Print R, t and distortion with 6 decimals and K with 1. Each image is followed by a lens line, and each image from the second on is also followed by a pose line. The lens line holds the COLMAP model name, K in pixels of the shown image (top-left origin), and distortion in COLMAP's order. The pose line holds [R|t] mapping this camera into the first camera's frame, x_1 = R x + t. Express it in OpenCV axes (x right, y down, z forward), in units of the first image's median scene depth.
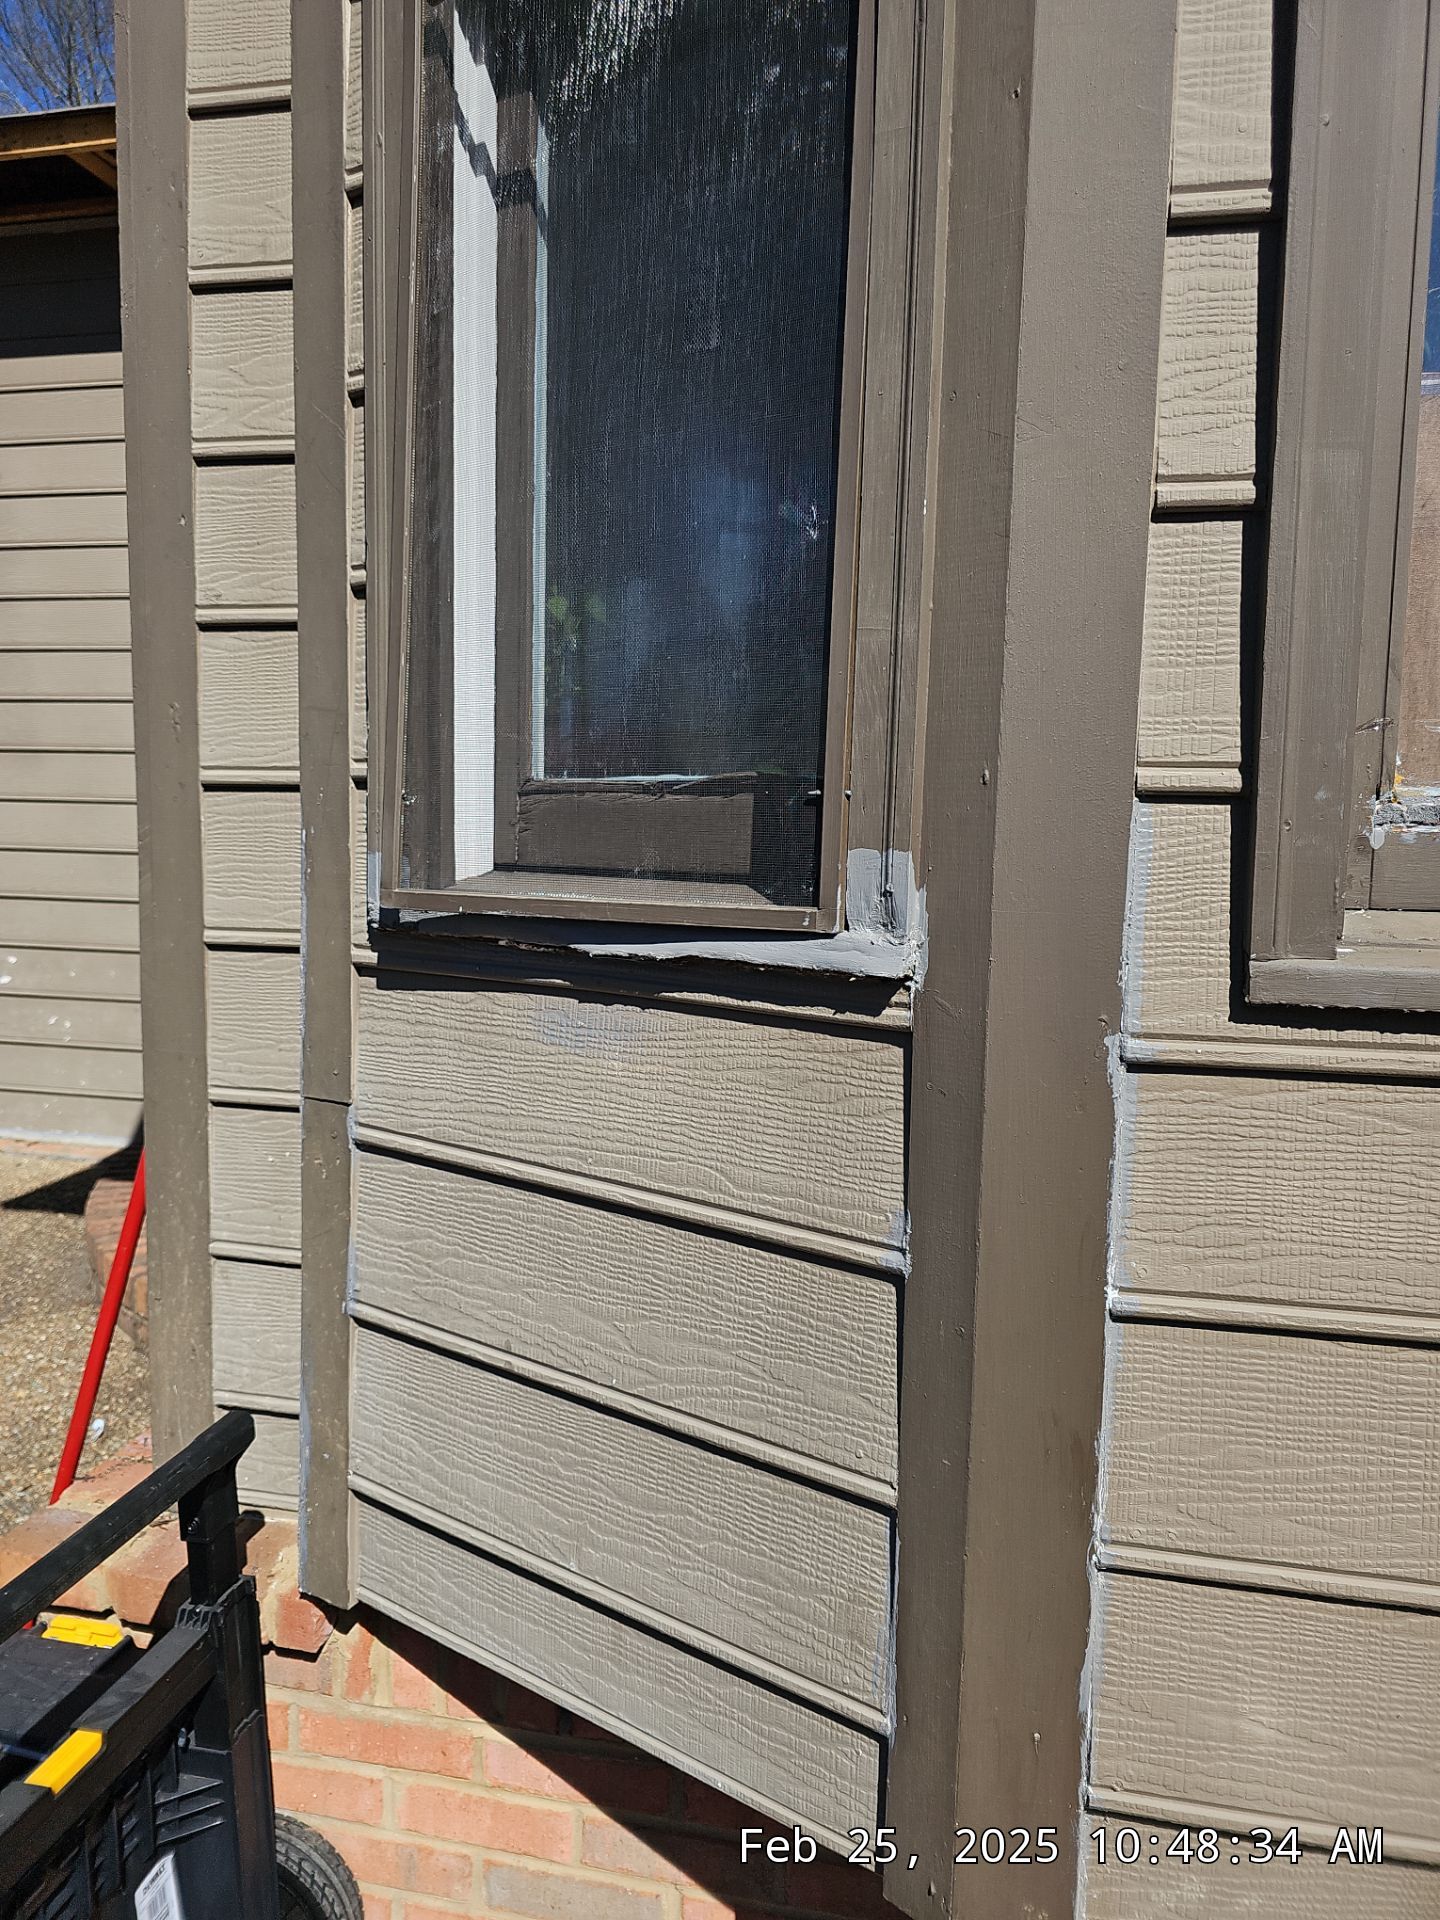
lens RADIAL K [[1287.1, 0, 720.0], [0, 1287.1, 960.0], [0, 0, 1]] dist [0.037451, -0.037060]
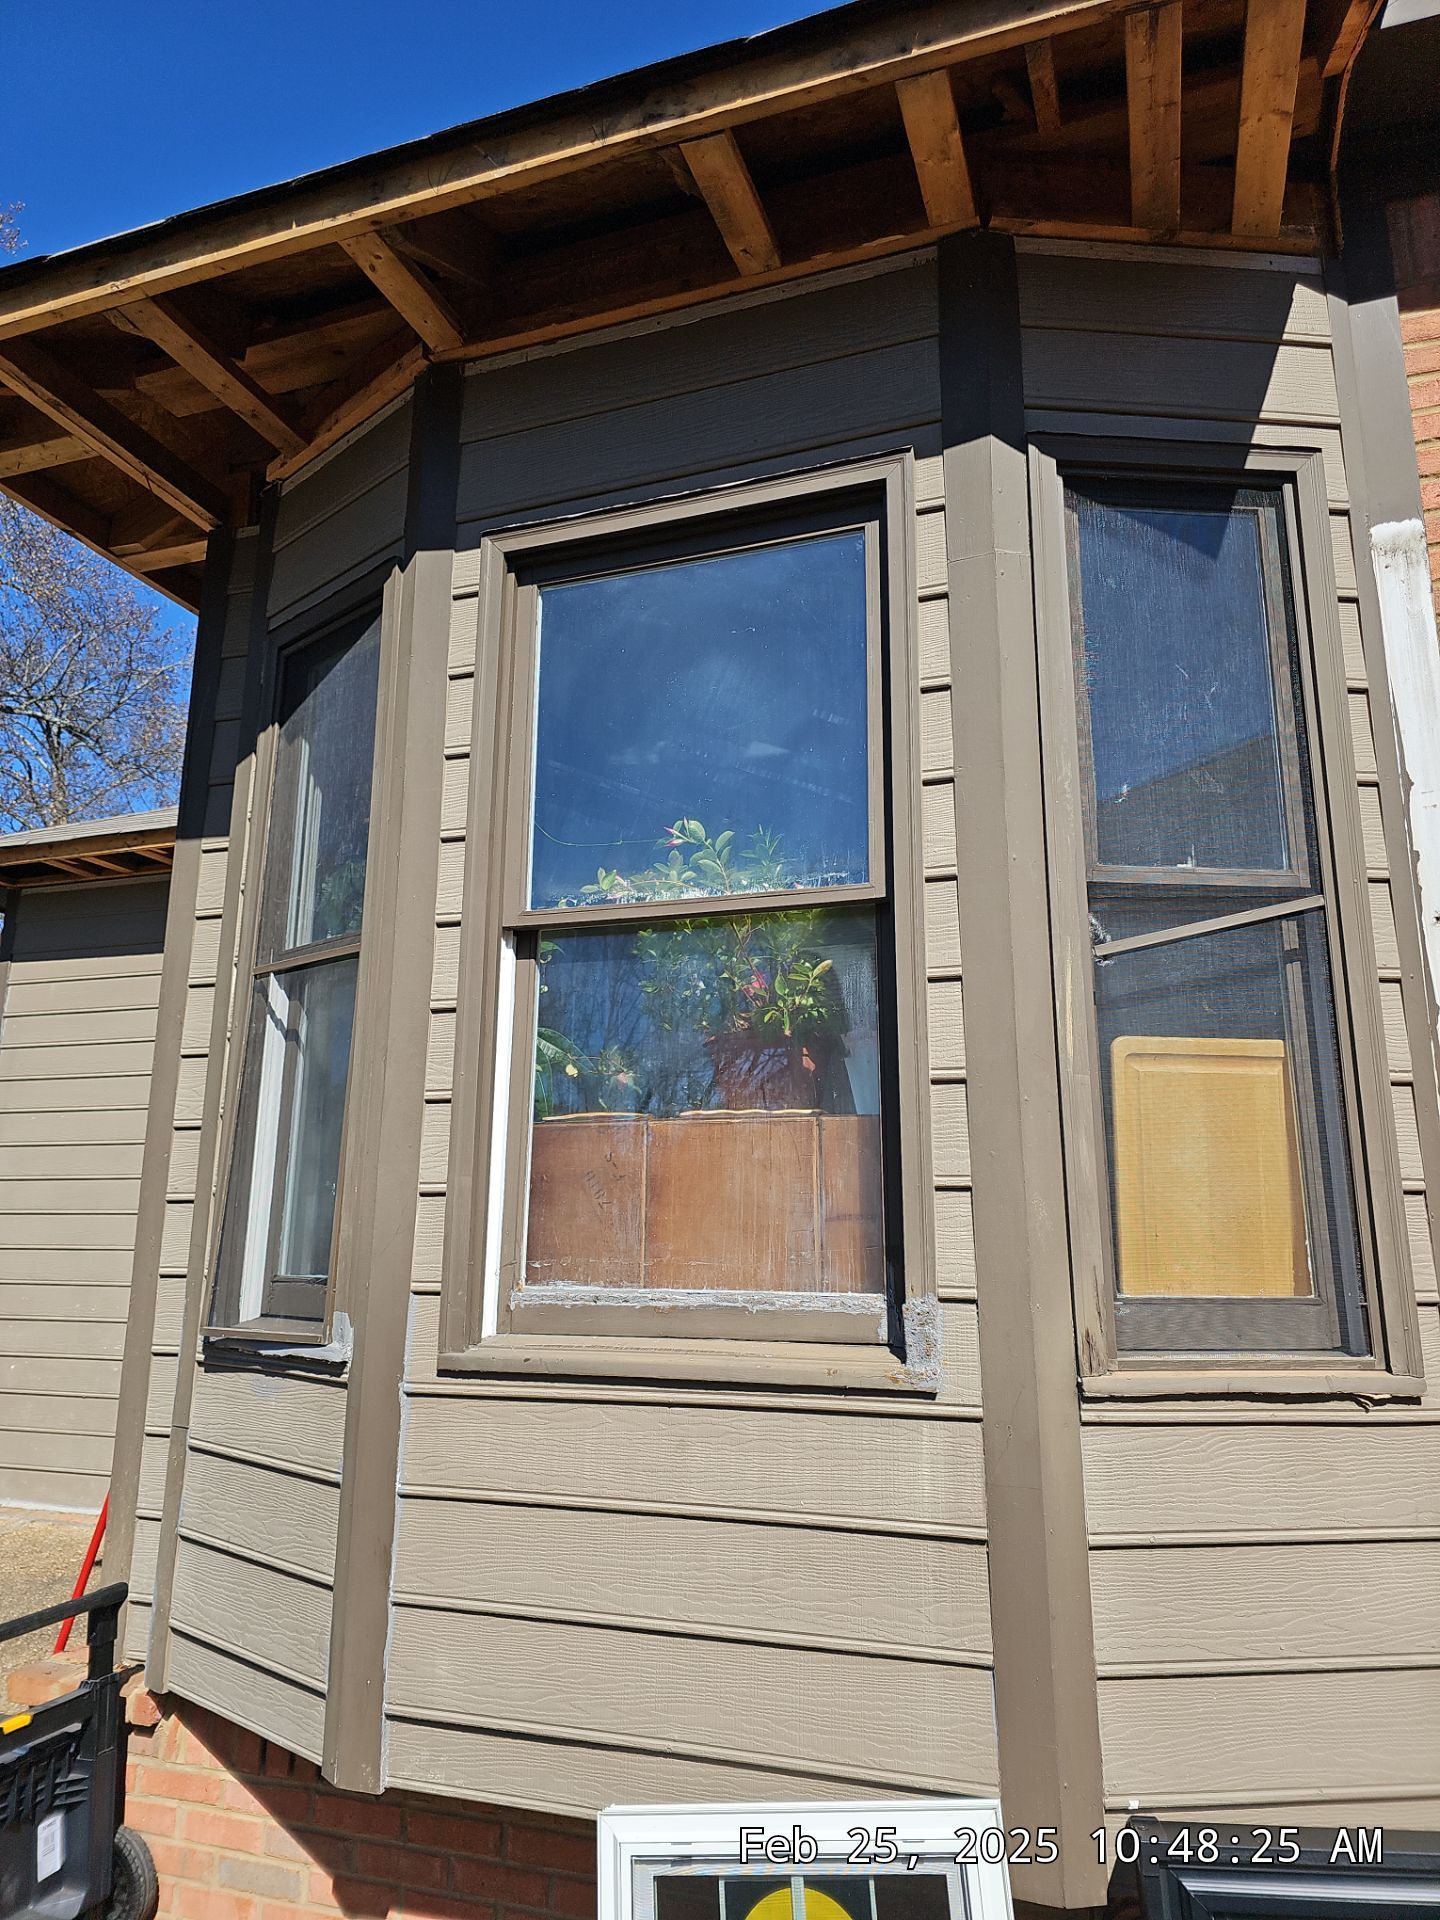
lens RADIAL K [[1291.4, 0, 720.0], [0, 1291.4, 960.0], [0, 0, 1]] dist [0.049370, -0.035139]
pose [[0.990800, -0.044338, -0.127867, 0.964598], [0.003583, 0.953075, -0.302714, 0.029185], [0.135288, 0.299471, 0.944465, -1.264558]]
